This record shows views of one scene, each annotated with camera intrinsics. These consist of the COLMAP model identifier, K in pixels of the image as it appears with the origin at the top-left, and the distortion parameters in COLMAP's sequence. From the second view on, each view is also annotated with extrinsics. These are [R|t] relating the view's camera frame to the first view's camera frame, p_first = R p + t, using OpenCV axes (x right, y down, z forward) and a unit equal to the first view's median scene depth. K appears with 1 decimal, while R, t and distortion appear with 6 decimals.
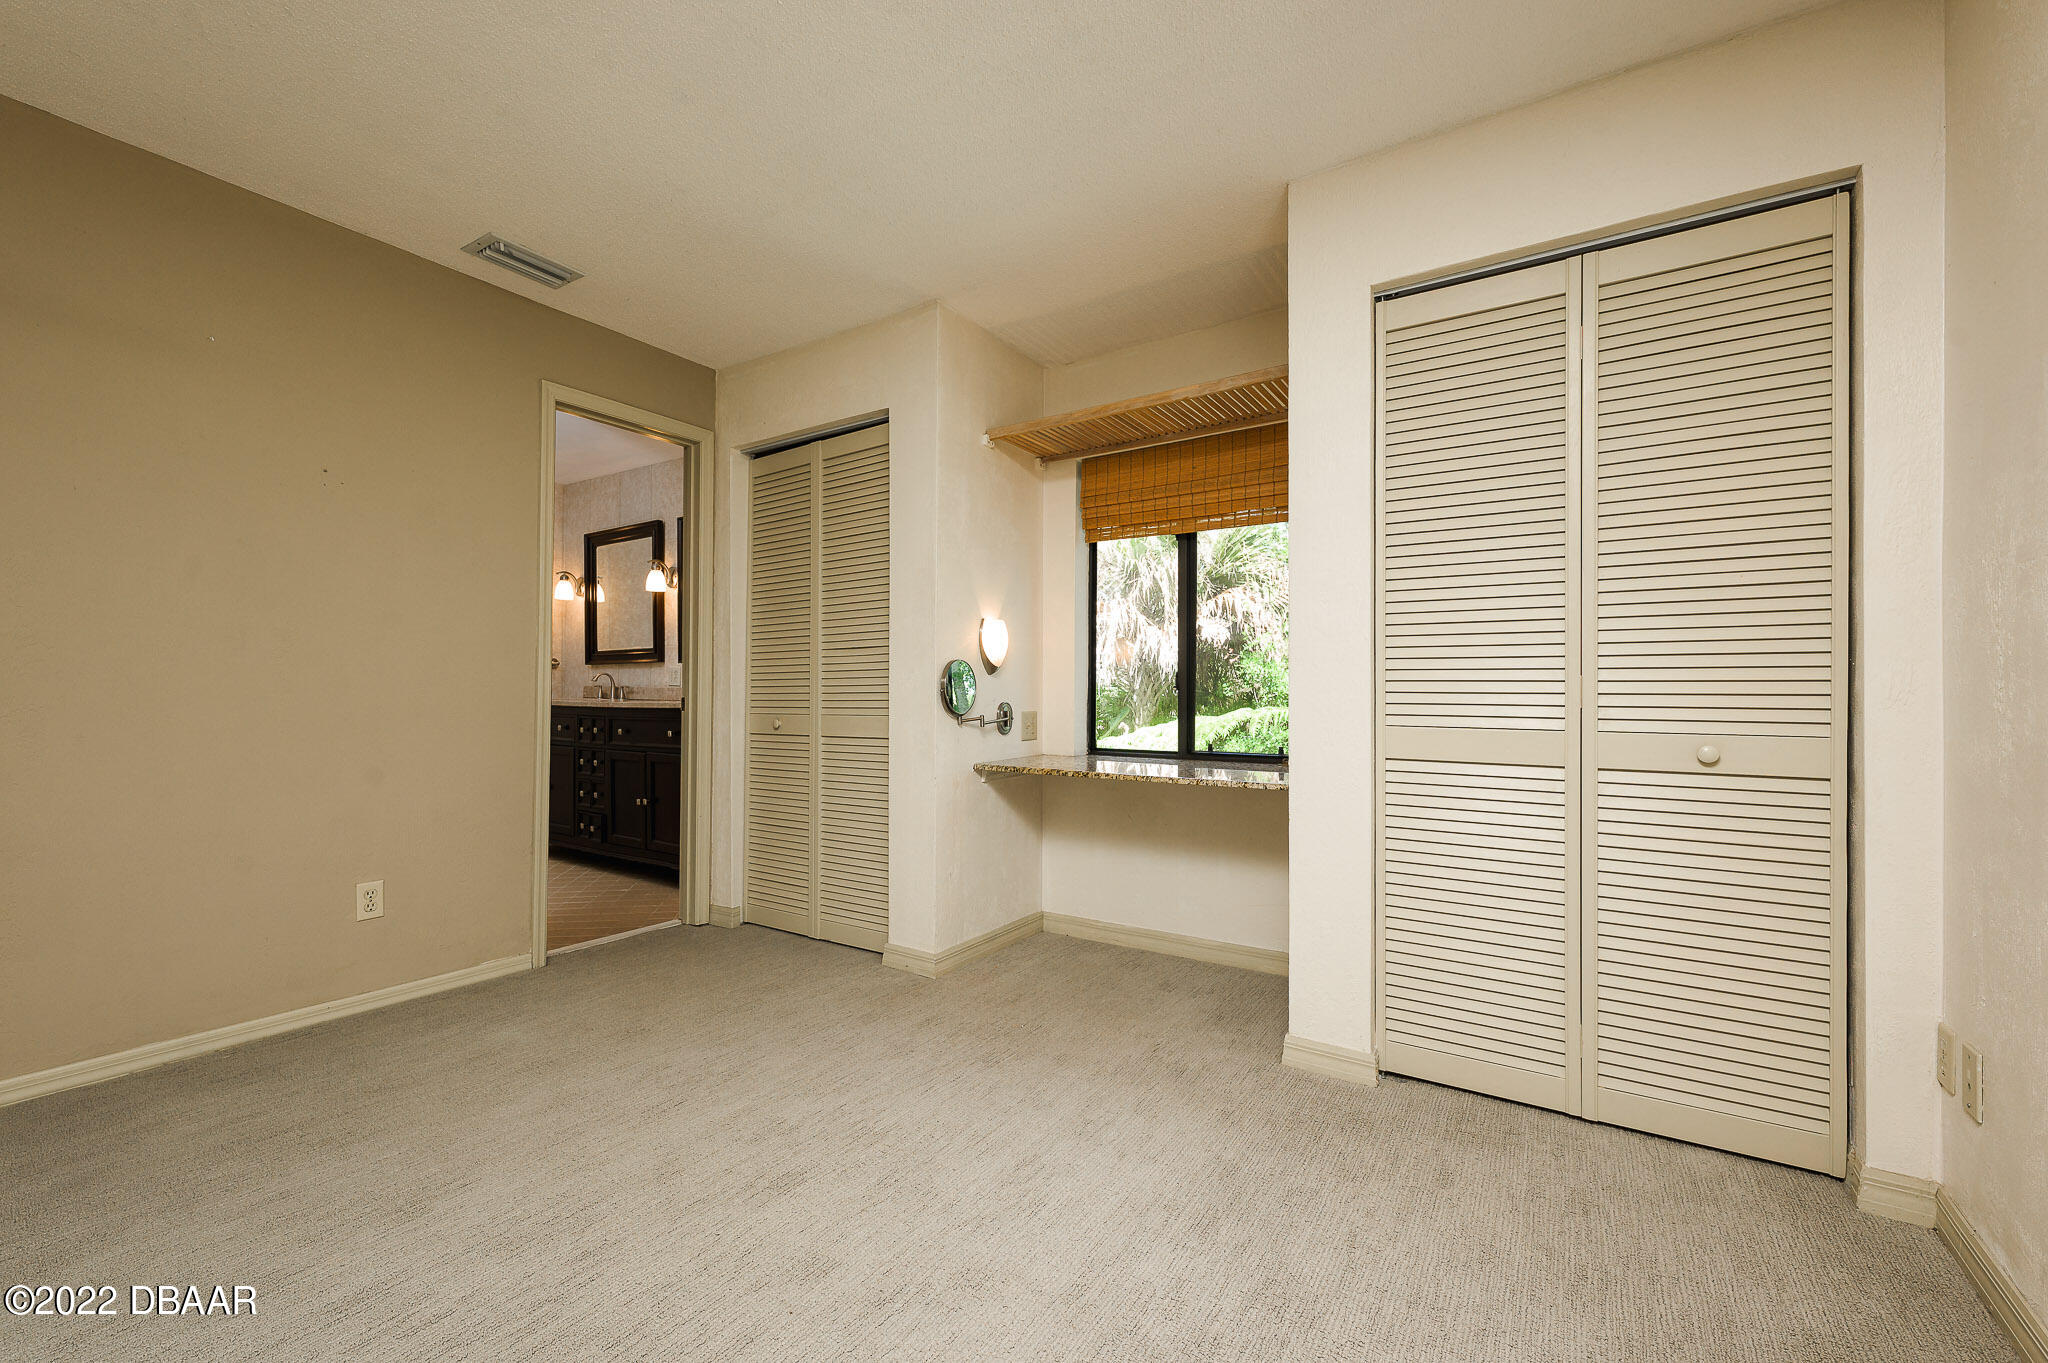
lens RADIAL K [[866.2, 0, 1024.5], [0, 866.2, 683.6], [0, 0, 1]] dist [0.006137, -0.001079]
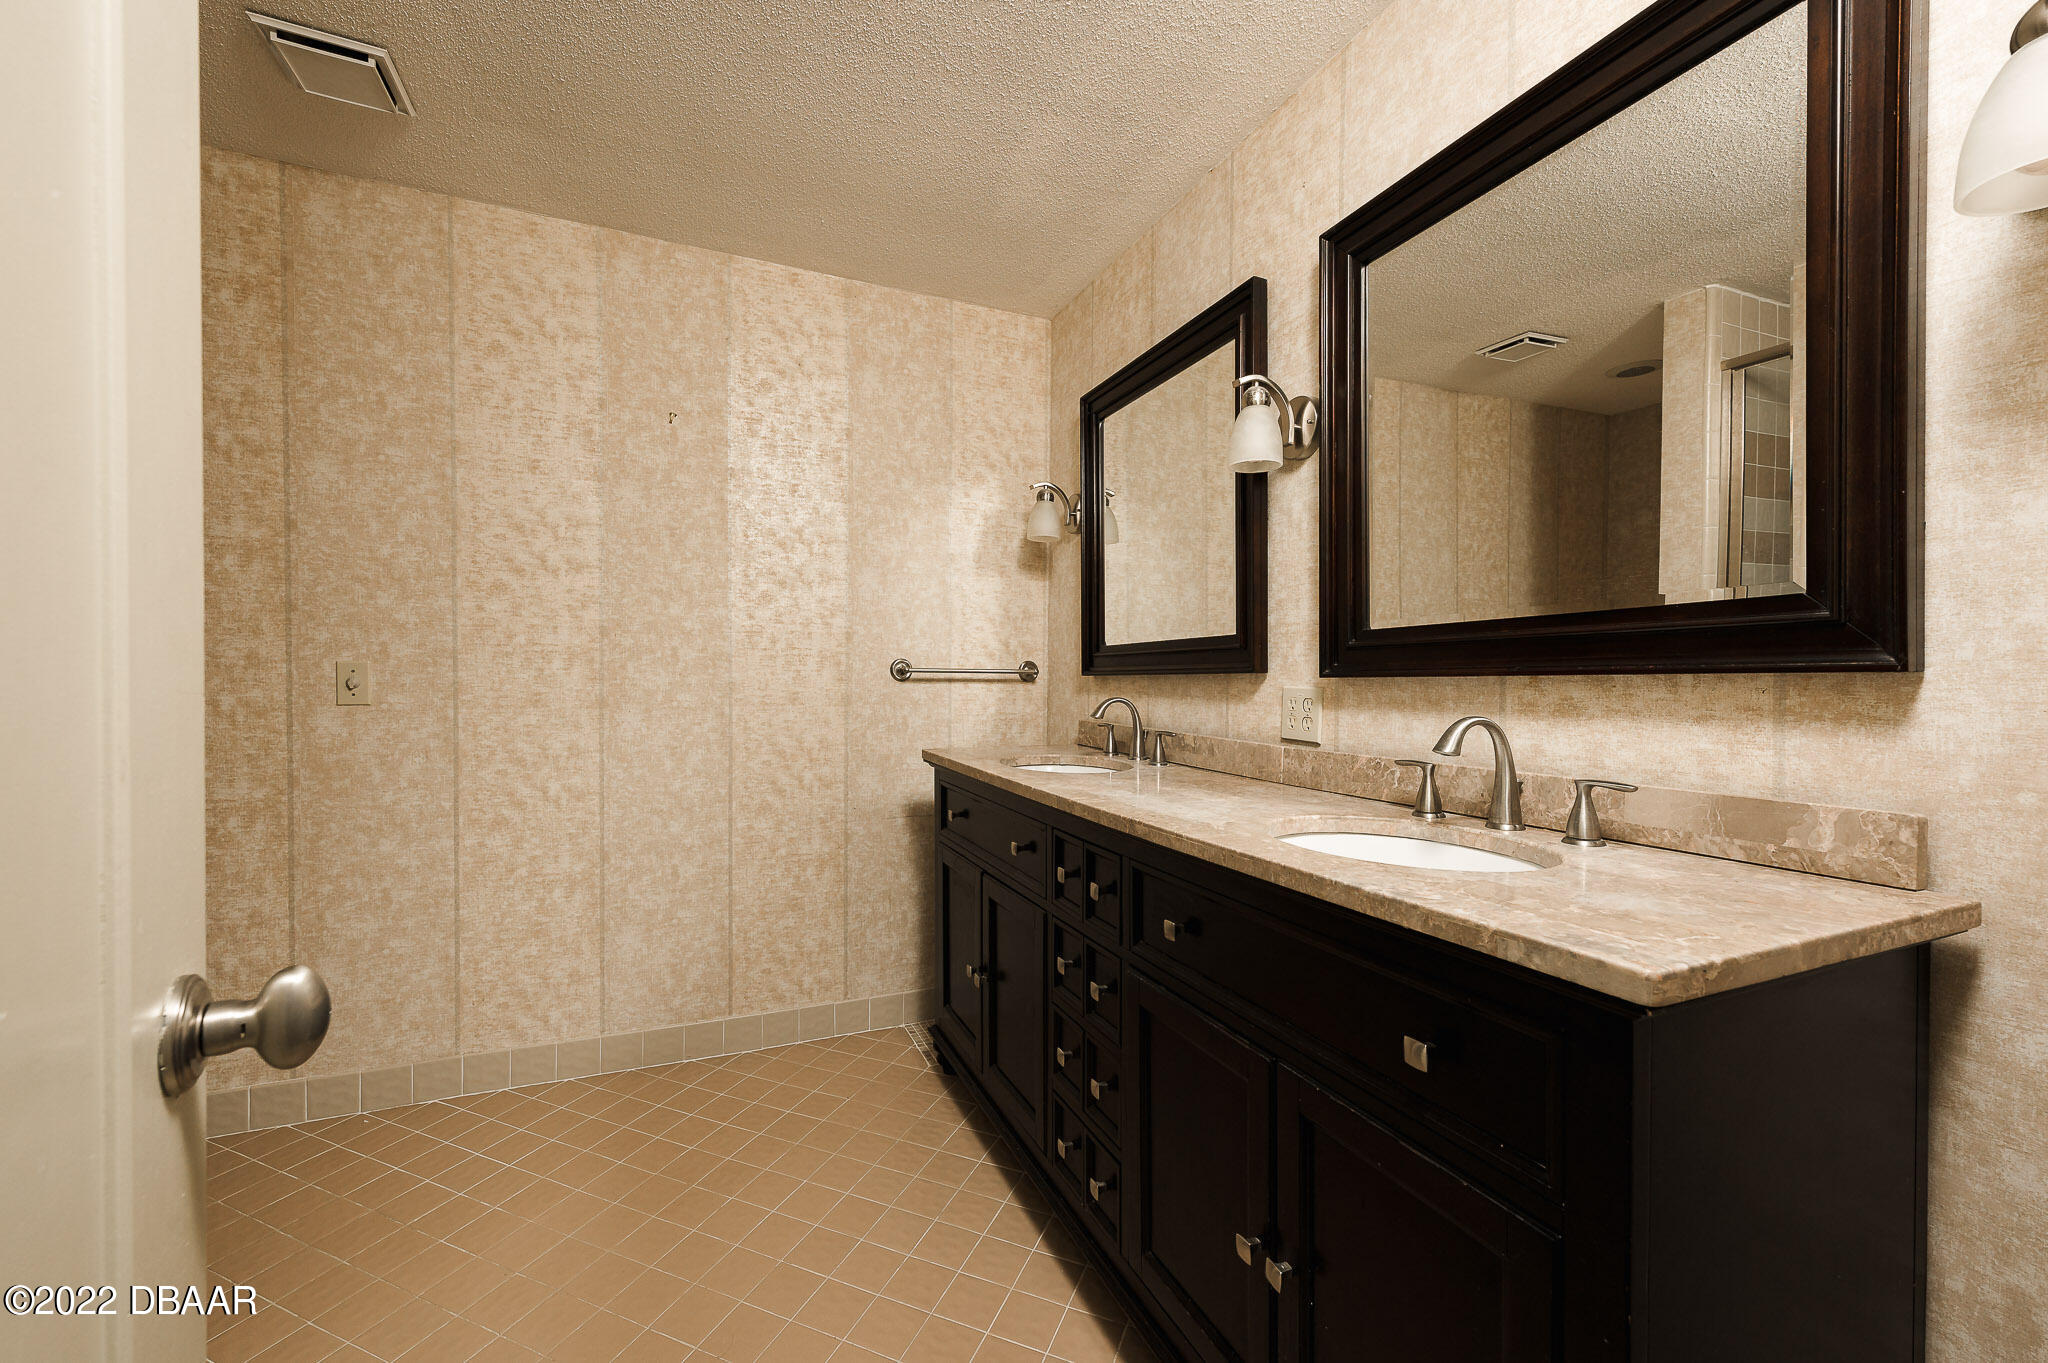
lens RADIAL K [[821.3, 0, 1020.4], [0, 821.3, 680.2], [0, 0, 1]] dist [0.002580, -0.000056]
pose [[0.841148, 0.000799, -0.540804, -0.356566], [0.002364, 0.999984, 0.005154, -0.025810], [0.540799, -0.005613, 0.841133, 0.737529]]
